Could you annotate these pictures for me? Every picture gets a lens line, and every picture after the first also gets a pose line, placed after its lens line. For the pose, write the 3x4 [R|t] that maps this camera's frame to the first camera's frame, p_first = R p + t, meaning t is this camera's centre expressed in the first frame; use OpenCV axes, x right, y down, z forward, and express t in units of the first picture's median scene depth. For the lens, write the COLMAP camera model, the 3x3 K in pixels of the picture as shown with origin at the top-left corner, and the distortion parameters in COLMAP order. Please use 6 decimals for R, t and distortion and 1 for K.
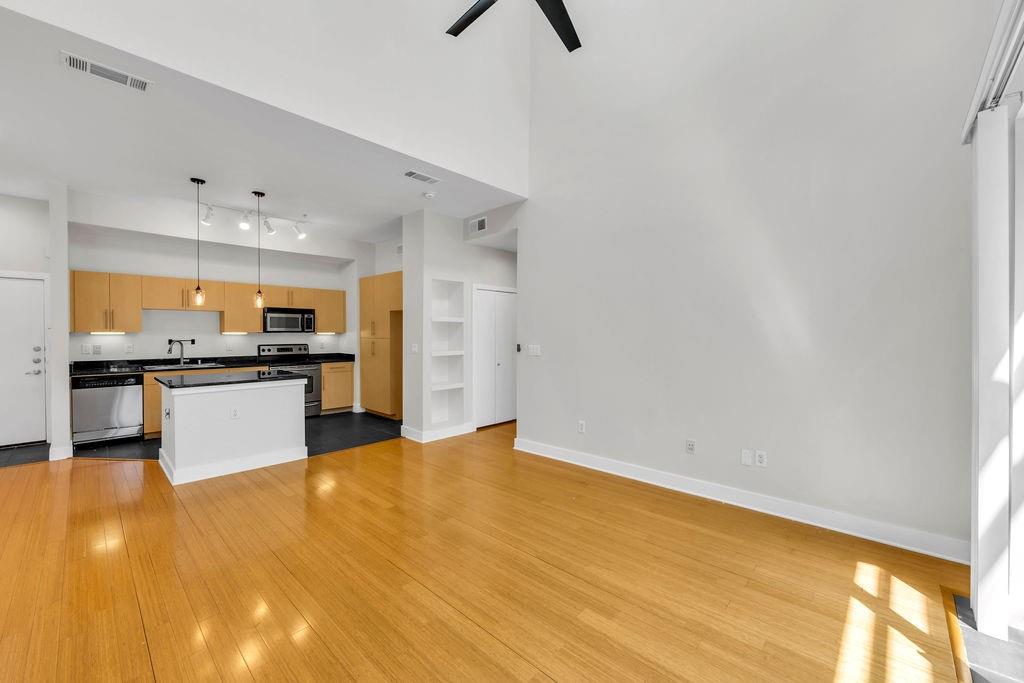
lens RADIAL K [[400.9, 0, 516.8], [0, 400.9, 336.3], [0, 0, 1]] dist [-0.000837, -0.000238]
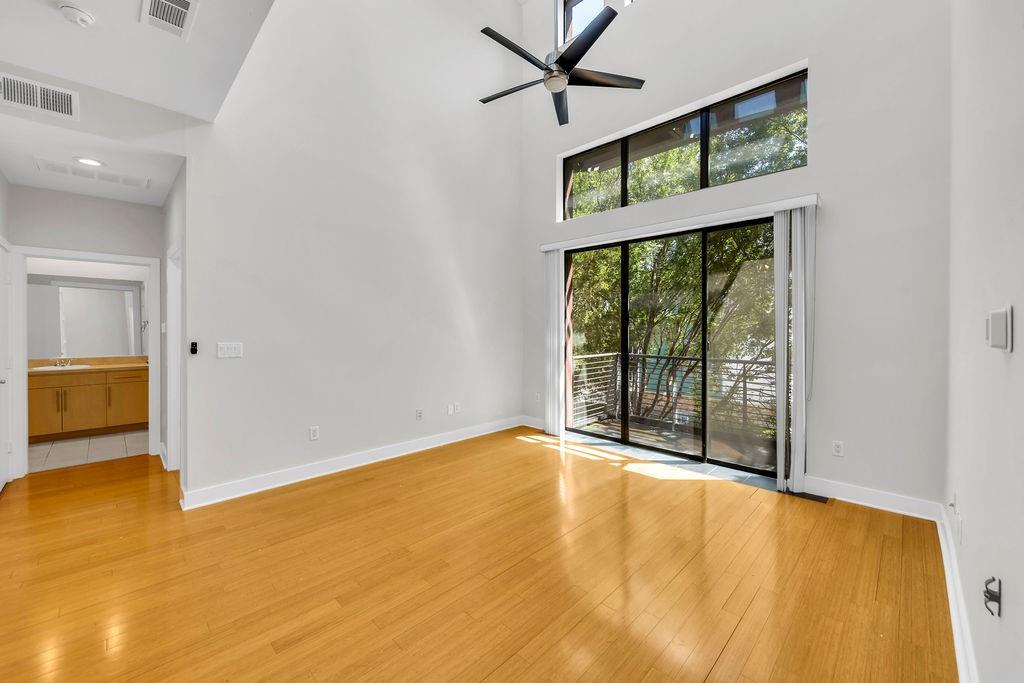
lens RADIAL K [[400.9, 0, 516.8], [0, 400.9, 336.3], [0, 0, 1]] dist [-0.000837, -0.000238]
pose [[0.025659, -0.013051, 0.999586, -0.537510], [0.002255, 0.999913, 0.012997, 0.002494], [-0.999668, 0.001921, 0.025686, 0.409961]]
